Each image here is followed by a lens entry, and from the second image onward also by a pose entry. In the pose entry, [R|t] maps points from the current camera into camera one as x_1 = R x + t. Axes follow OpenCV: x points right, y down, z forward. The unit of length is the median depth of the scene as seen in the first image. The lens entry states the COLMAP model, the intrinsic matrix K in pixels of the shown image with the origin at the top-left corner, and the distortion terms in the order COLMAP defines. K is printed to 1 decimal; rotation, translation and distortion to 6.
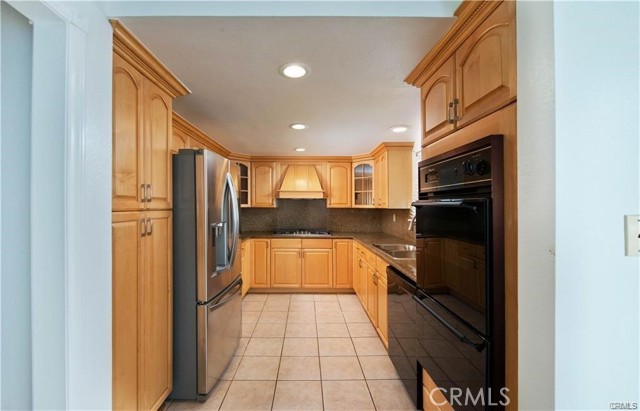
lens RADIAL K [[266.6, 0, 317.8], [0, 266.6, 203.8], [0, 0, 1]] dist [-0.000228, 0.000079]
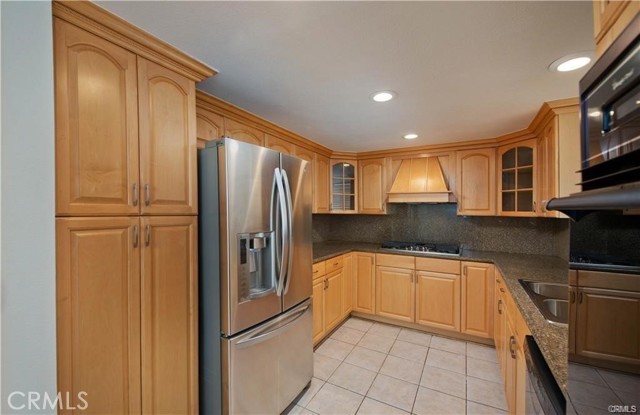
lens RADIAL K [[265.7, 0, 338.0], [0, 265.7, 207.2], [0, 0, 1]] dist [-0.023595, 0.000172]
pose [[0.865967, -0.006141, -0.500064, 0.121950], [-0.000716, 0.999908, -0.013520, 0.003579], [0.500101, 0.012066, 0.865883, 0.255549]]
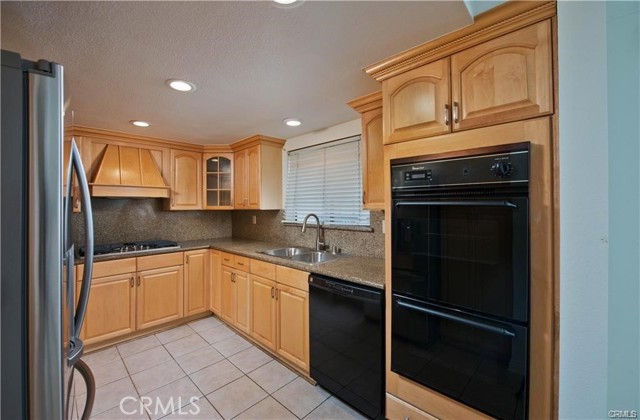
lens RADIAL K [[262.0, 0, 306.9], [0, 262.0, 201.5], [0, 0, 1]] dist [-0.008726, -0.000685]
pose [[0.723308, 0.001797, 0.690523, -0.203307], [0.005720, 0.999947, -0.008594, -0.000589], [-0.690501, 0.010166, 0.723260, 0.230875]]
